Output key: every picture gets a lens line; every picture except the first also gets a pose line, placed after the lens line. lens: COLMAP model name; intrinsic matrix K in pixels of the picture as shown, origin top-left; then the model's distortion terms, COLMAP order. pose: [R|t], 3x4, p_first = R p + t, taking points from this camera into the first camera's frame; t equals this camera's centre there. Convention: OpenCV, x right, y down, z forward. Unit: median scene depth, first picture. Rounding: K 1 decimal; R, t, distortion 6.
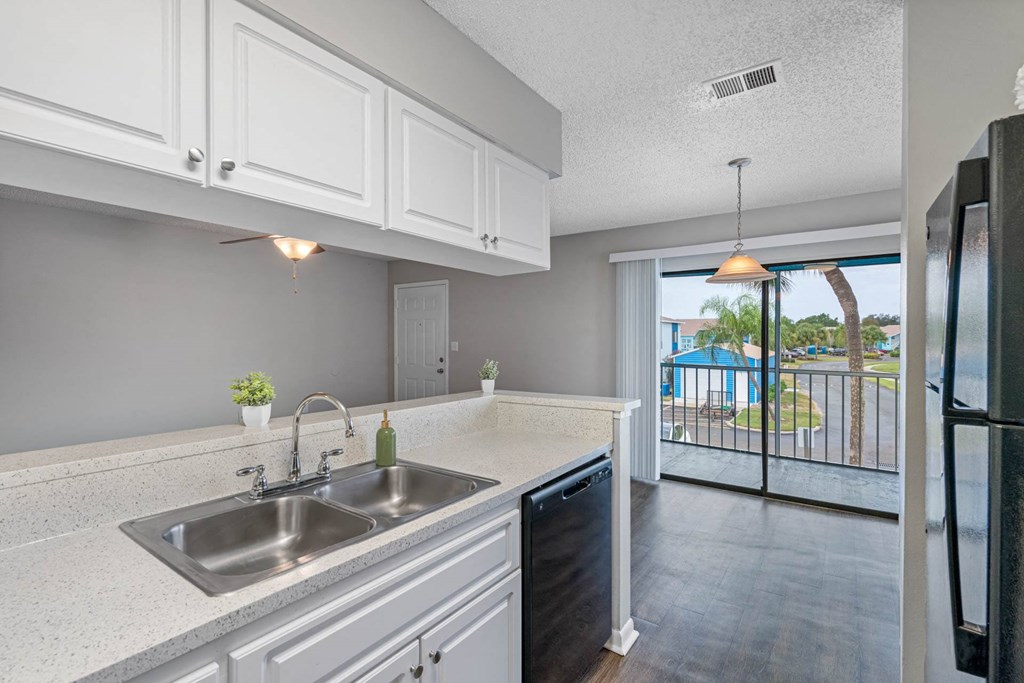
lens RADIAL K [[468.9, 0, 501.8], [0, 468.9, 342.7], [0, 0, 1]] dist [-0.005135, 0.004052]
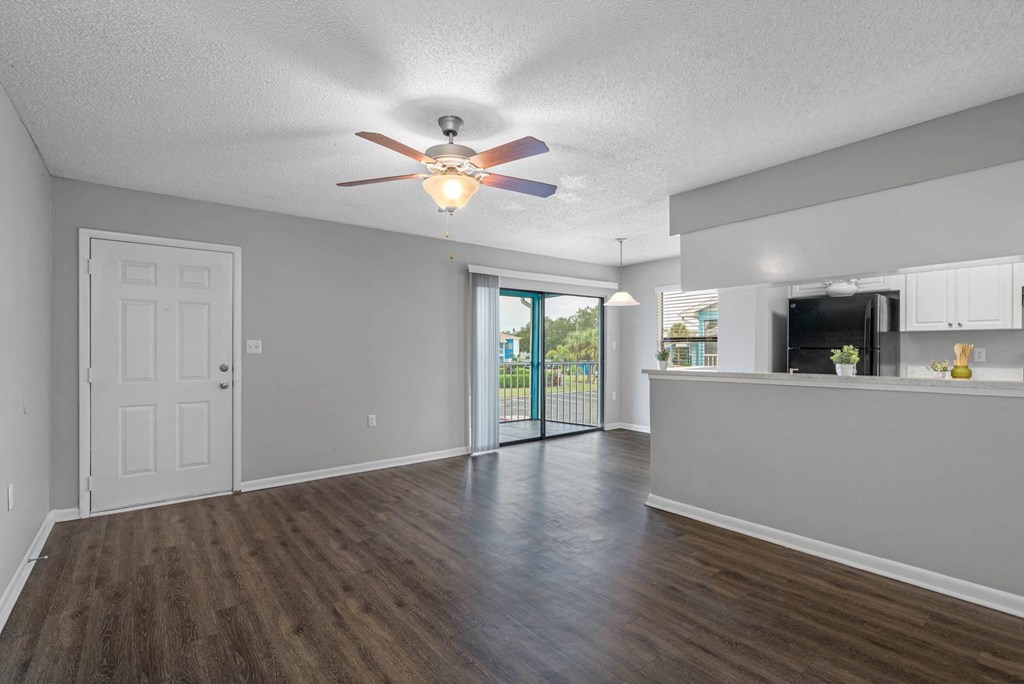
lens RADIAL K [[468.9, 0, 503.5], [0, 468.9, 350.0], [0, 0, 1]] dist [-0.005135, 0.004052]
pose [[0.266299, -0.004504, 0.963880, -2.526420], [0.012332, 0.999923, 0.001265, 0.056666], [-0.963812, 0.011550, 0.266334, 1.754090]]
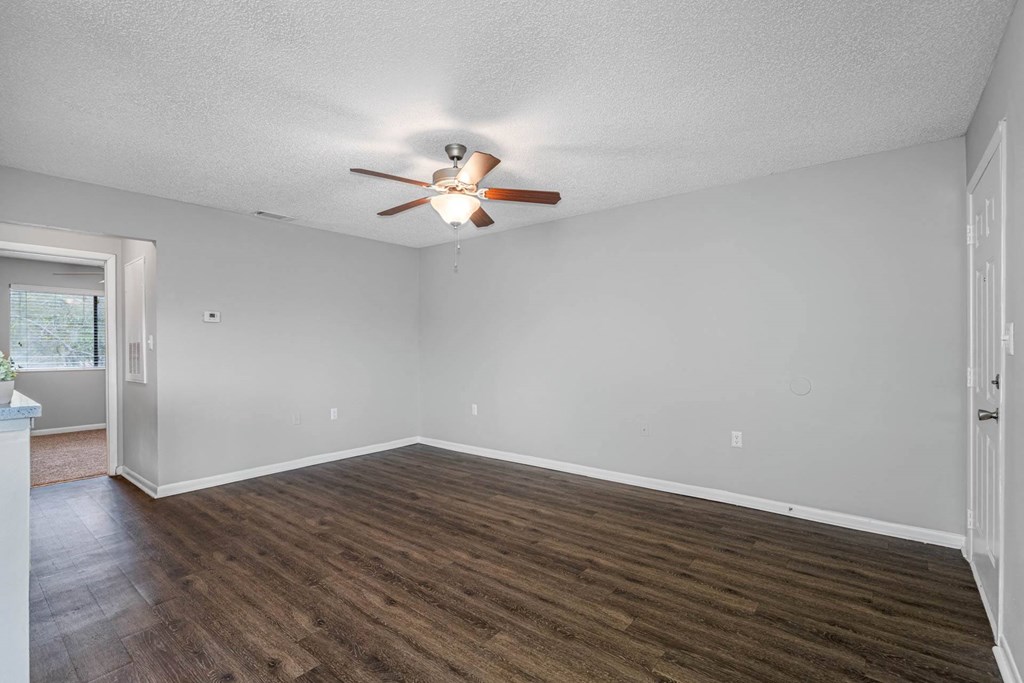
lens RADIAL K [[468.9, 0, 506.1], [0, 468.9, 353.7], [0, 0, 1]] dist [-0.005135, 0.004052]
pose [[-0.048421, 0.019977, -0.998627, 0.792245], [-0.004816, 0.999784, 0.020233, 0.046467], [0.998815, 0.005789, -0.048315, 2.636298]]
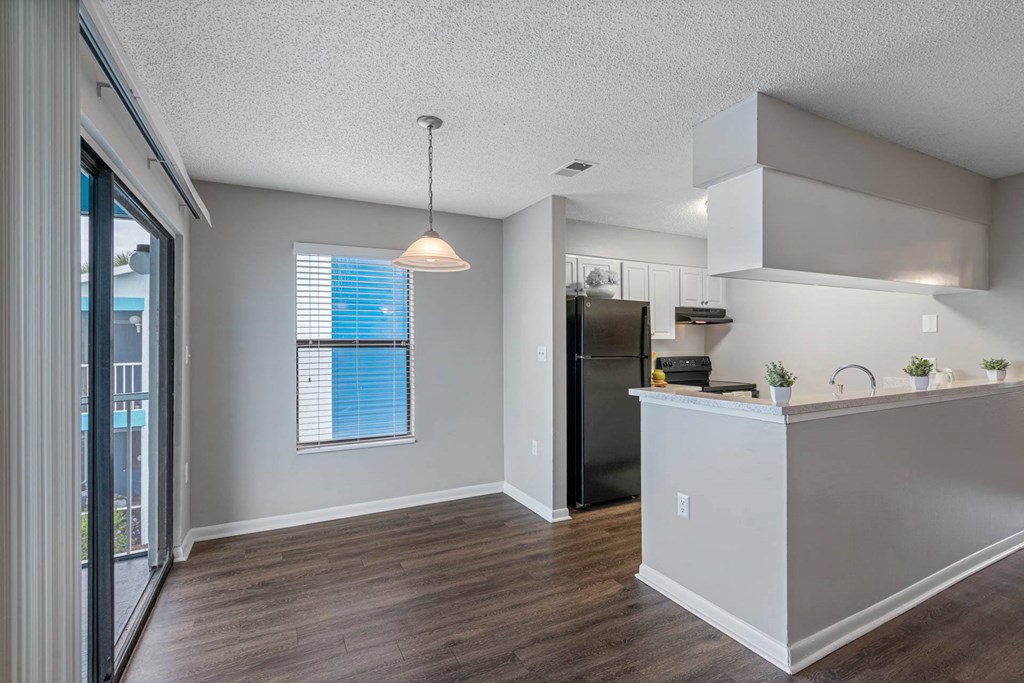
lens RADIAL K [[468.9, 0, 512.9], [0, 468.9, 346.6], [0, 0, 1]] dist [-0.005135, 0.004052]
pose [[-0.899624, 0.007171, 0.436606, 0.050667], [0.011616, 0.999904, 0.007511, -0.004004], [-0.436511, 0.011829, -0.899621, 3.079526]]
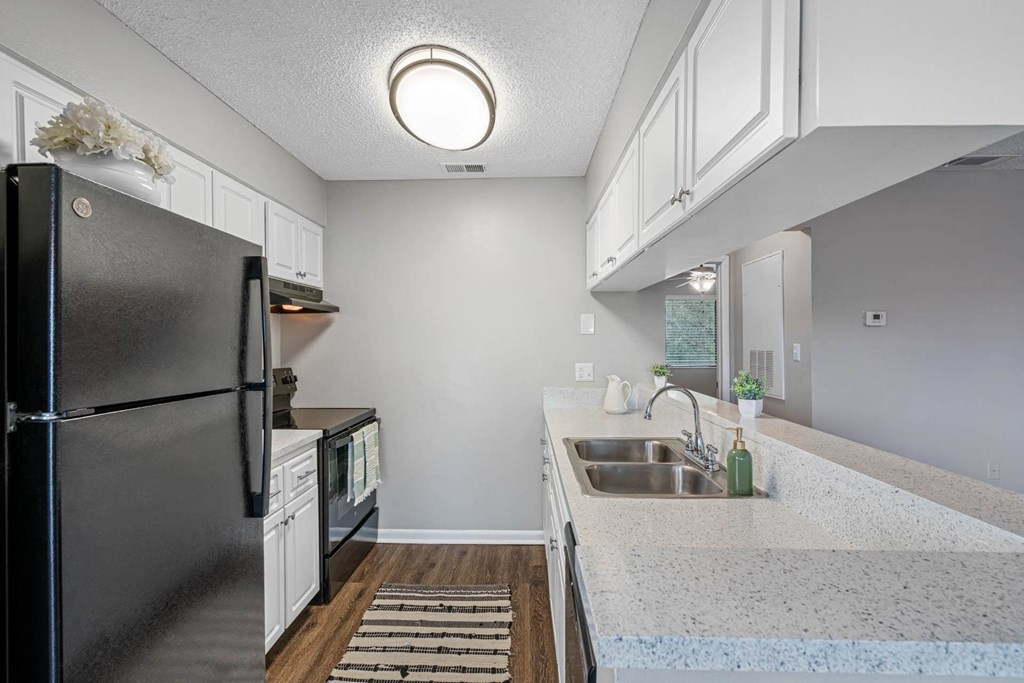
lens RADIAL K [[468.9, 0, 509.4], [0, 468.9, 342.9], [0, 0, 1]] dist [-0.005135, 0.004052]
pose [[-0.822698, 0.007194, -0.568434, 0.626579], [0.000177, 0.999923, 0.012399, -0.022309], [0.568479, 0.010100, -0.822636, 1.588741]]
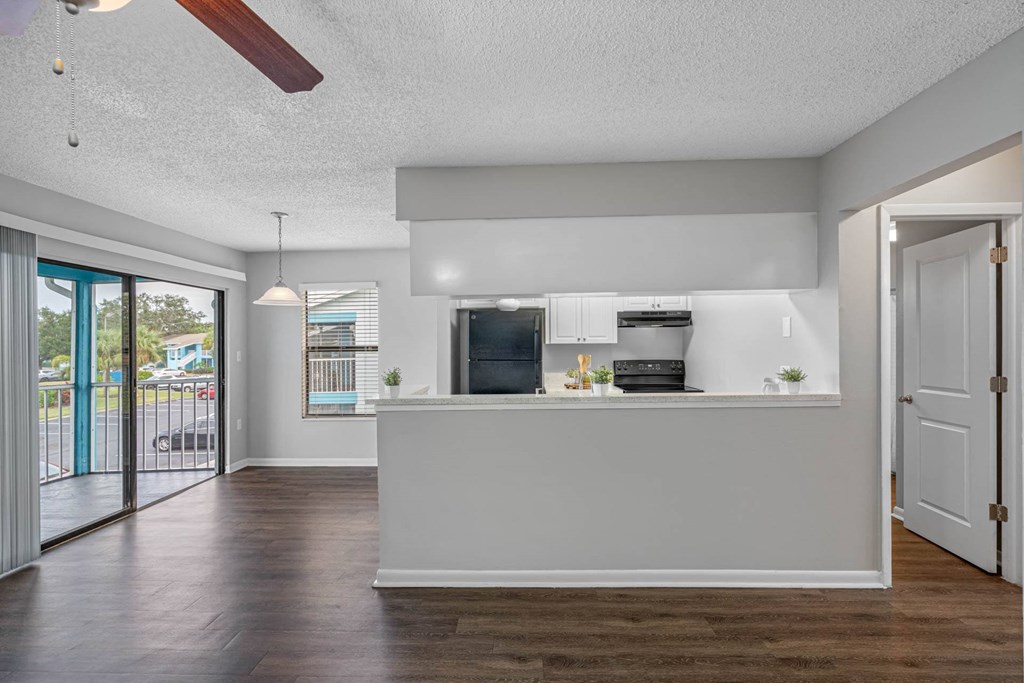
lens RADIAL K [[468.9, 0, 509.7], [0, 468.9, 350.3], [0, 0, 1]] dist [-0.005135, 0.004052]
pose [[-0.569474, -0.000925, 0.822009, -1.736910], [0.018364, 0.999735, 0.013848, -0.026051], [-0.821804, 0.022981, -0.569306, 2.249435]]
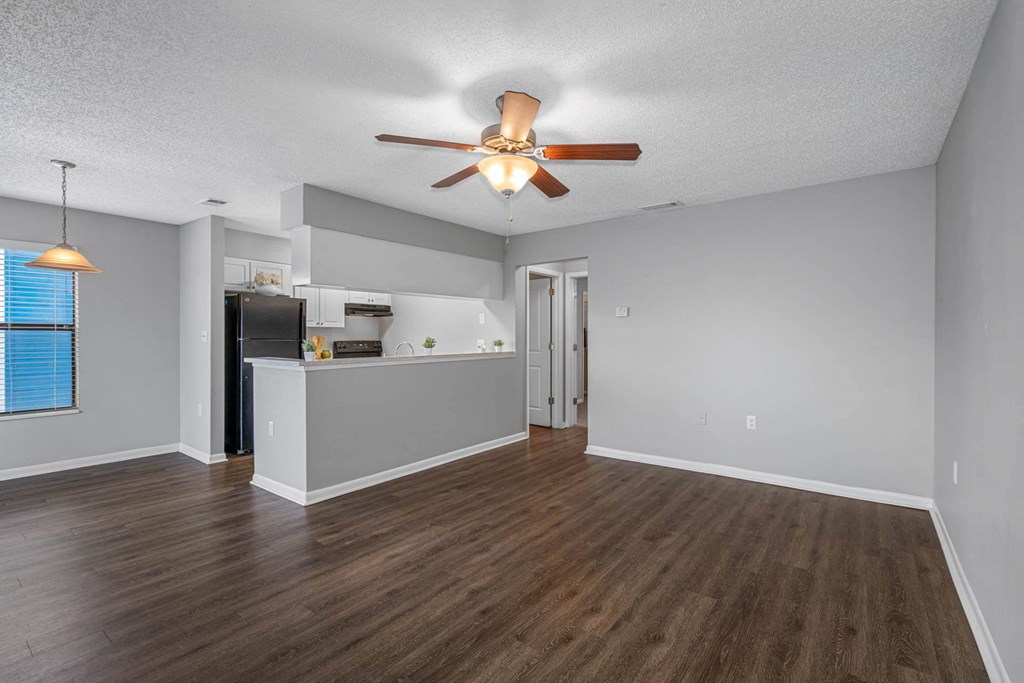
lens RADIAL K [[468.9, 0, 510.2], [0, 468.9, 338.7], [0, 0, 1]] dist [-0.005135, 0.004052]
pose [[-0.999861, 0.003525, 0.016287, -1.059306], [0.003725, 0.999918, 0.012257, 0.036998], [-0.016243, 0.012316, -0.999792, 3.879843]]
